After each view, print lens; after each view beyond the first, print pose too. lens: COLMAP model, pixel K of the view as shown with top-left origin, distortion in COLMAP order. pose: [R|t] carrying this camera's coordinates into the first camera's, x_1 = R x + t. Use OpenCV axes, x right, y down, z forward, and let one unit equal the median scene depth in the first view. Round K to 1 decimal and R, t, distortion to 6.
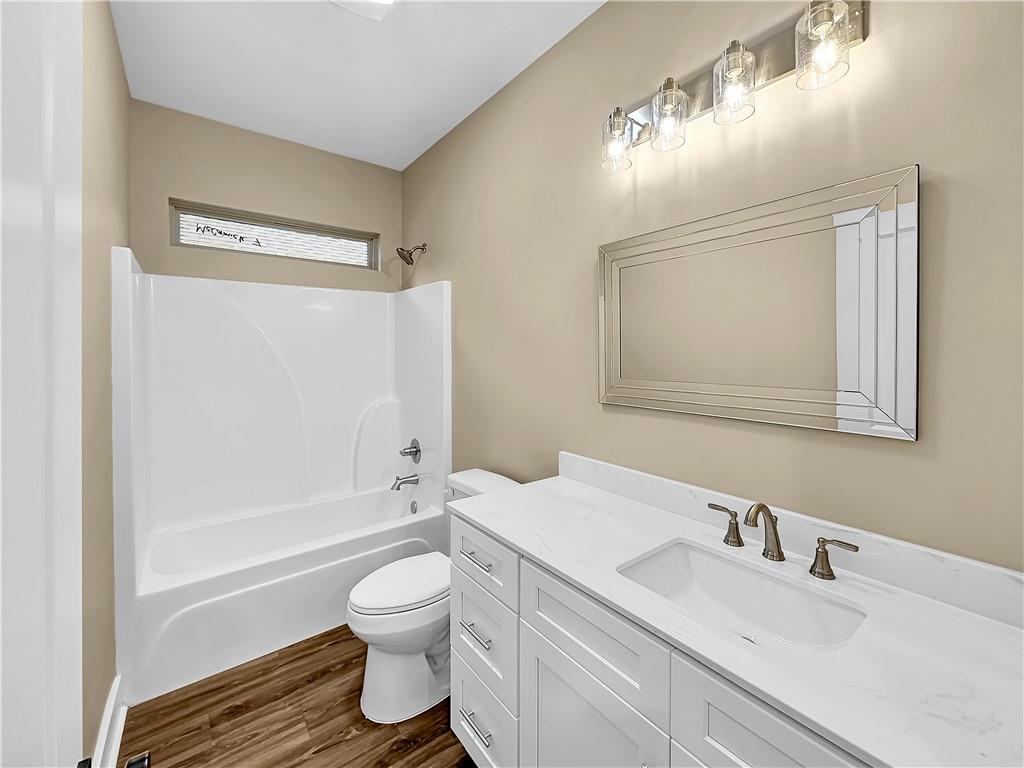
lens RADIAL K [[419.2, 0, 510.7], [0, 419.2, 363.7], [0, 0, 1]] dist [-0.000393, -0.000068]
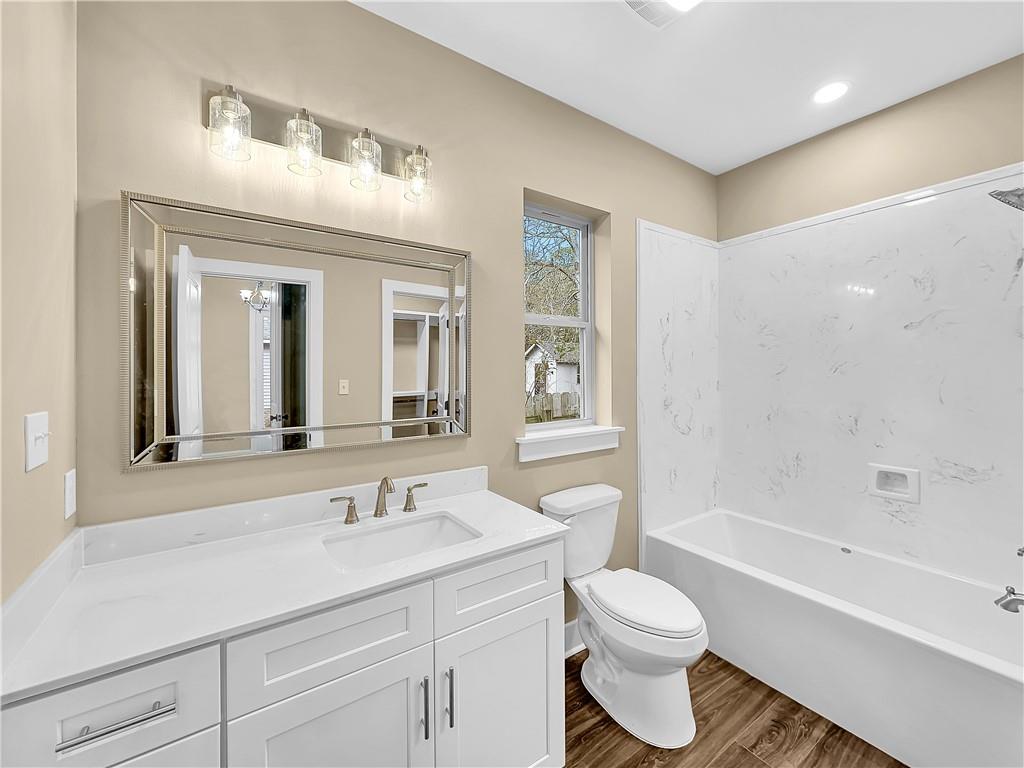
lens RADIAL K [[419.2, 0, 510.7], [0, 419.2, 363.7], [0, 0, 1]] dist [-0.000393, -0.000068]
pose [[0.058902, 0.007093, 0.998239, -0.719950], [0.024154, 0.999672, -0.008529, -0.029825], [-0.997972, 0.024614, 0.058711, 0.427357]]
